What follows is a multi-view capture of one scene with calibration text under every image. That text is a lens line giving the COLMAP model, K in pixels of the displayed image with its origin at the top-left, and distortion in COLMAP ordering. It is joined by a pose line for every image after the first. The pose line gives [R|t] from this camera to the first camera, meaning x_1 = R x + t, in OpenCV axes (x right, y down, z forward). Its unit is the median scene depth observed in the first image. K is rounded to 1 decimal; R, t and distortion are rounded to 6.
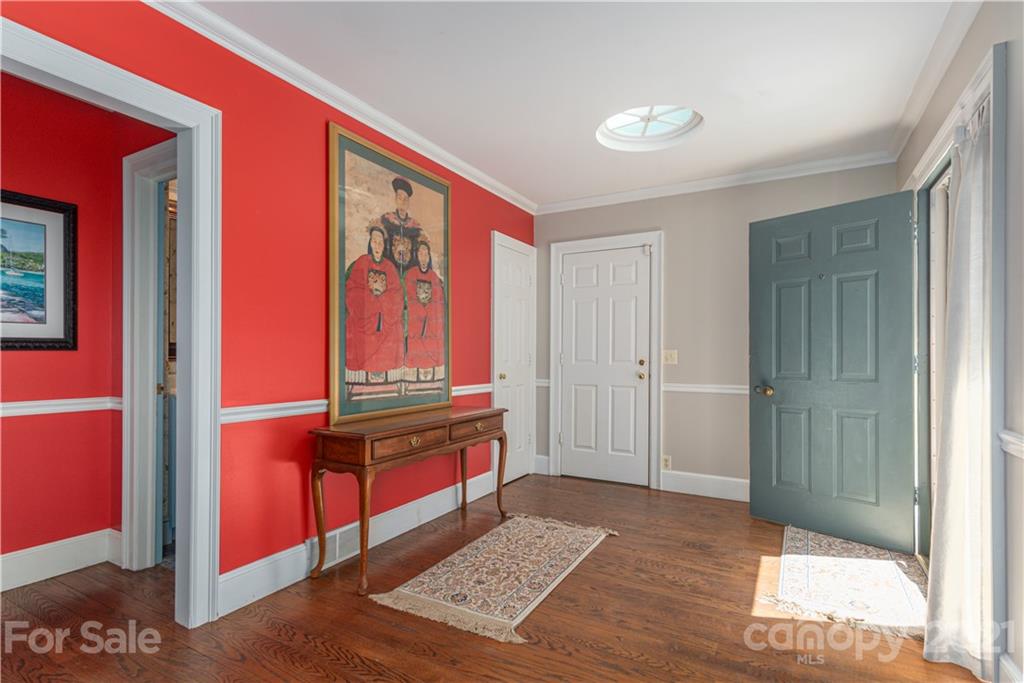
lens RADIAL K [[507.0, 0, 506.9], [0, 507.0, 349.4], [0, 0, 1]] dist [0.004159, 0.001300]
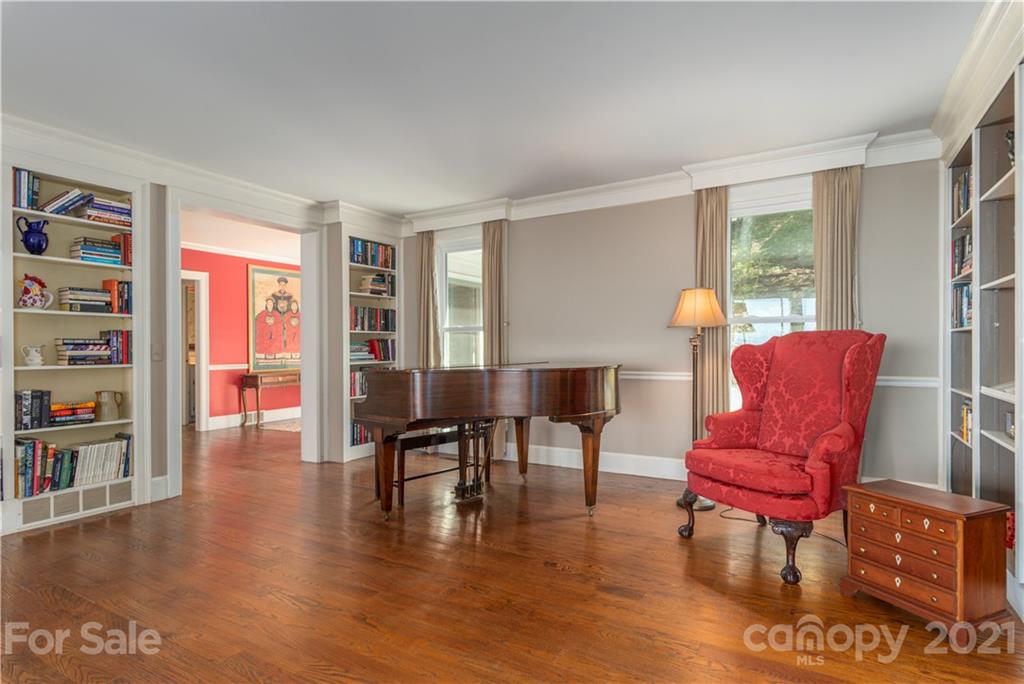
lens RADIAL K [[523.5, 0, 517.6], [0, 523.5, 342.6], [0, 0, 1]] dist [-0.000062, 0.000215]
pose [[0.999942, -0.009498, 0.005070, 1.063519], [0.009493, 0.999954, 0.000944, -0.007053], [-0.005079, -0.000895, 0.999987, -1.798475]]
